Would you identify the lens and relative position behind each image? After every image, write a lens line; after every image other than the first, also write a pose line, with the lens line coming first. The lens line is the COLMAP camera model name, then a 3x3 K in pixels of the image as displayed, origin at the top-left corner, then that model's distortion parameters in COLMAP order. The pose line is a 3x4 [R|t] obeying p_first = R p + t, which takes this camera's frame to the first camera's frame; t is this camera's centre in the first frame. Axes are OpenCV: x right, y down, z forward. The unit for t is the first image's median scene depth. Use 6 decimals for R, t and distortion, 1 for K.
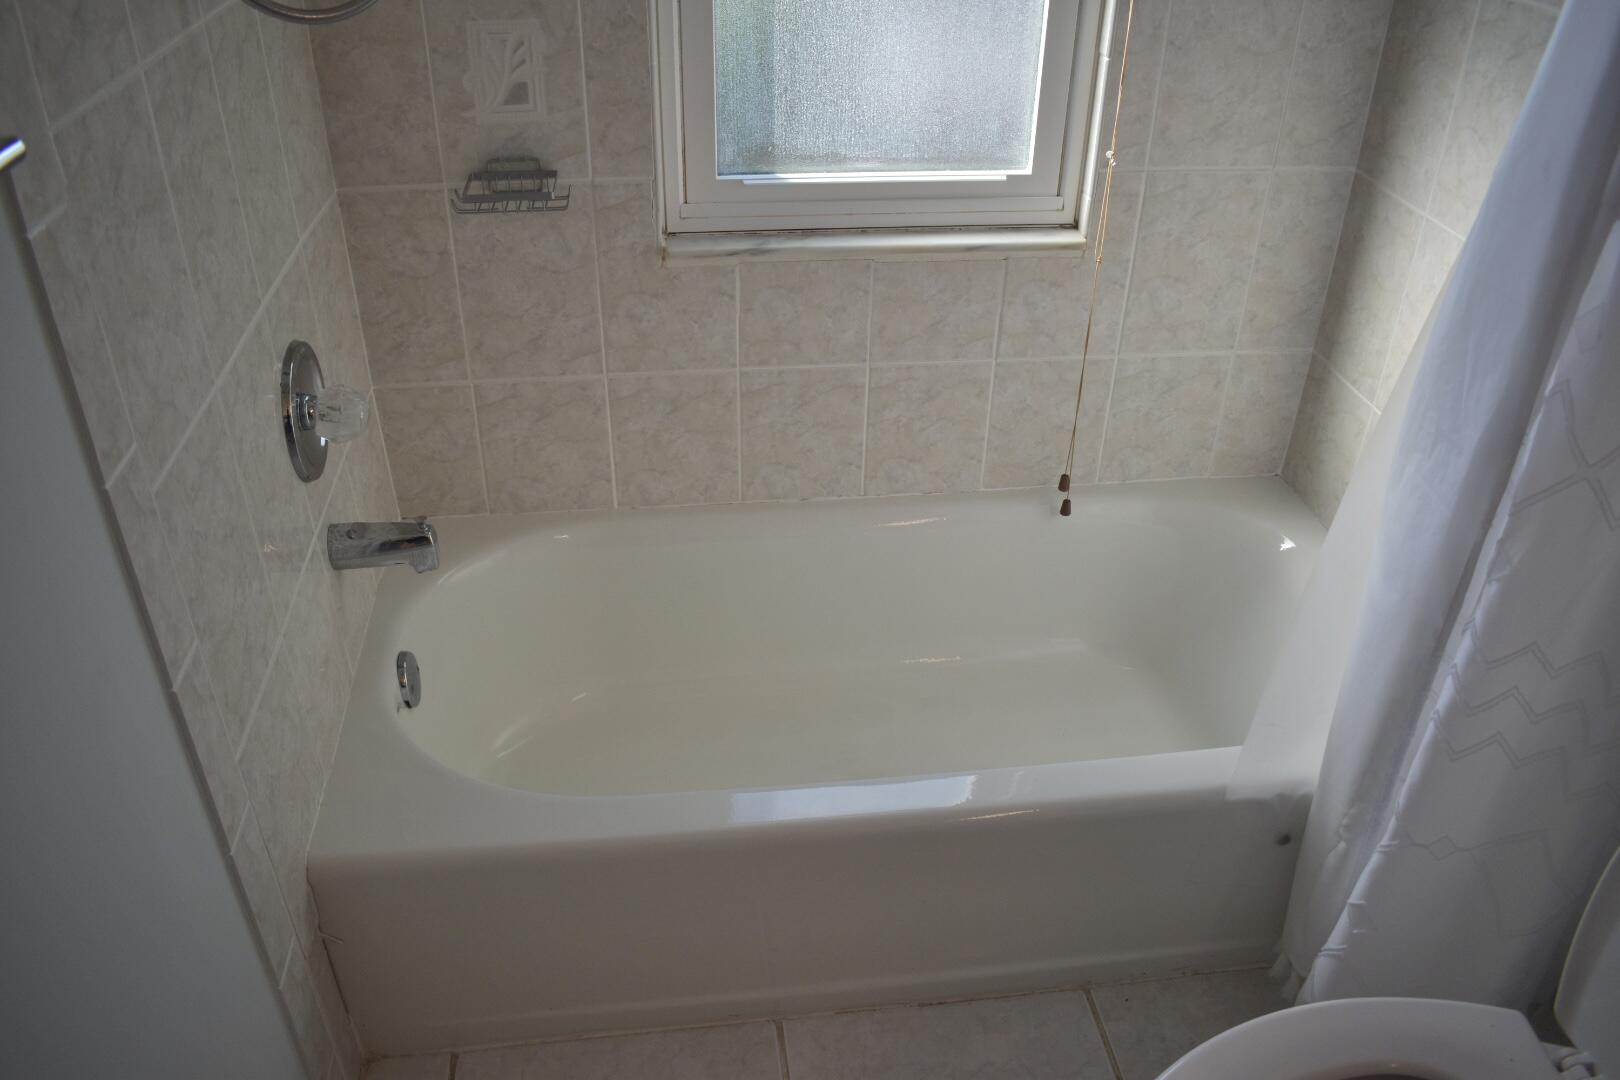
lens RADIAL K [[1274.1, 0, 816.2], [0, 1274.1, 541.1], [0, 0, 1]] dist [-0.095294, 0.022462]
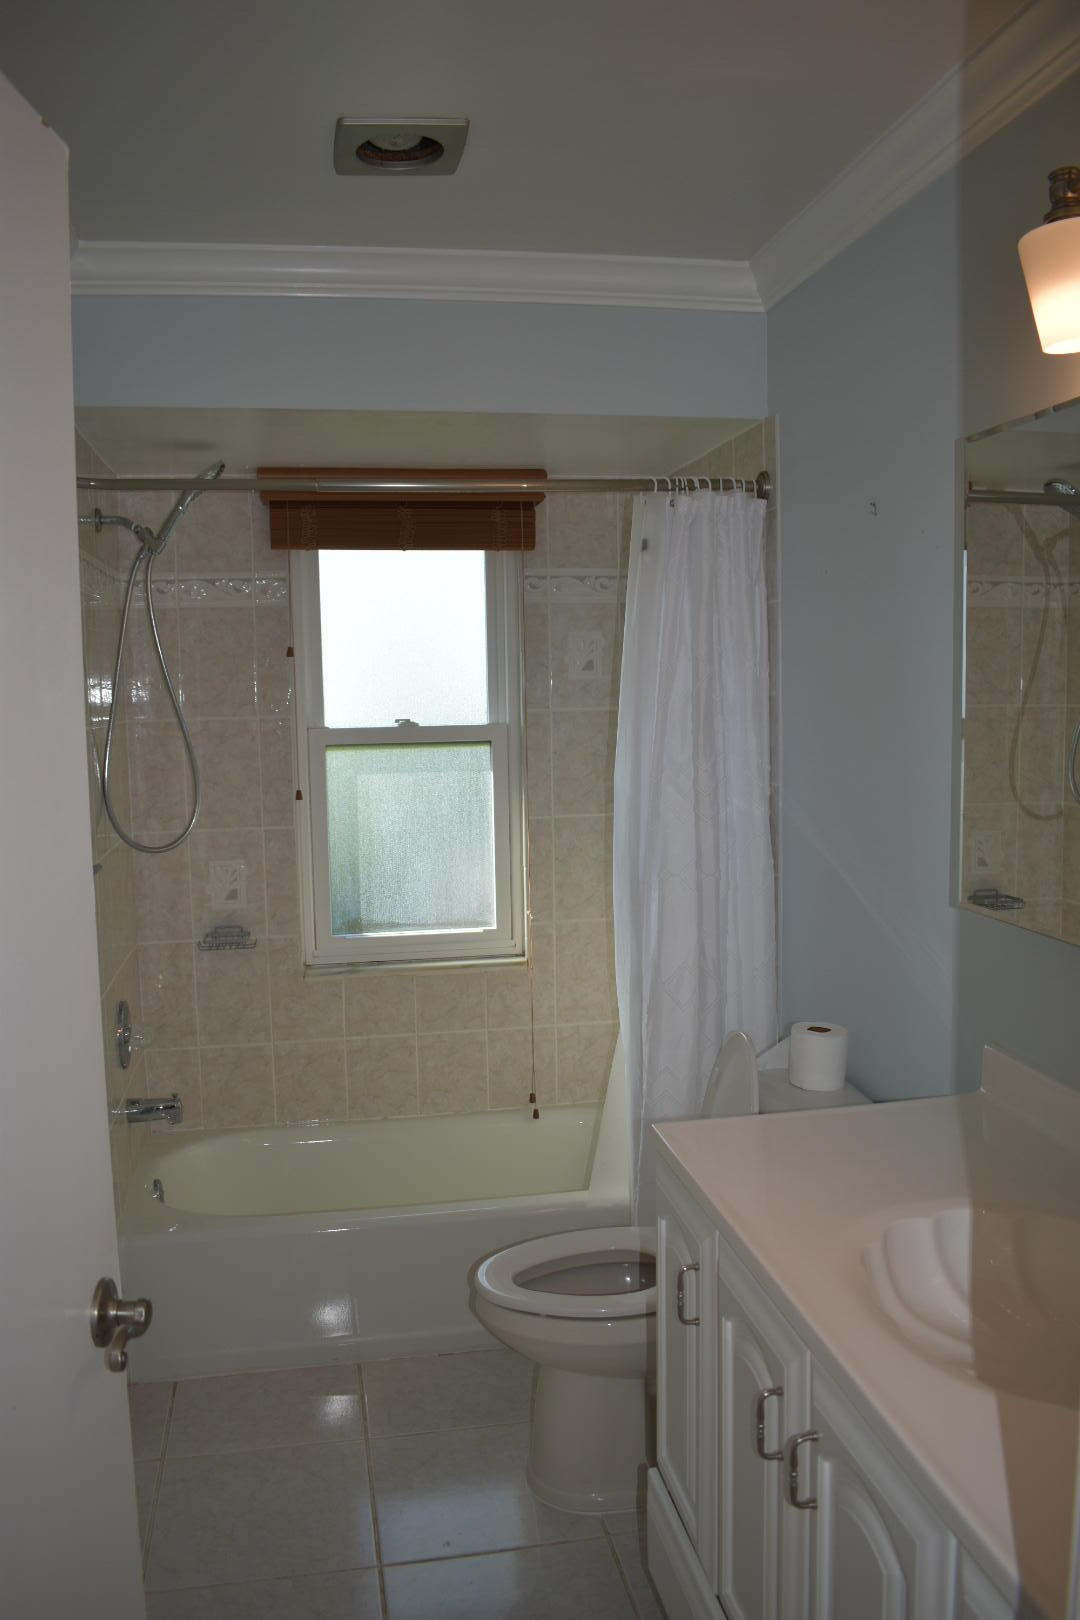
lens RADIAL K [[1274.1, 0, 541.0], [0, 1274.1, 803.4], [0, 0, 1]] dist [-0.095294, 0.022462]
pose [[0.998039, -0.042886, 0.045592, 0.160915], [0.059279, 0.881486, -0.468475, 0.464209], [-0.020098, 0.470259, 0.882300, -0.824172]]
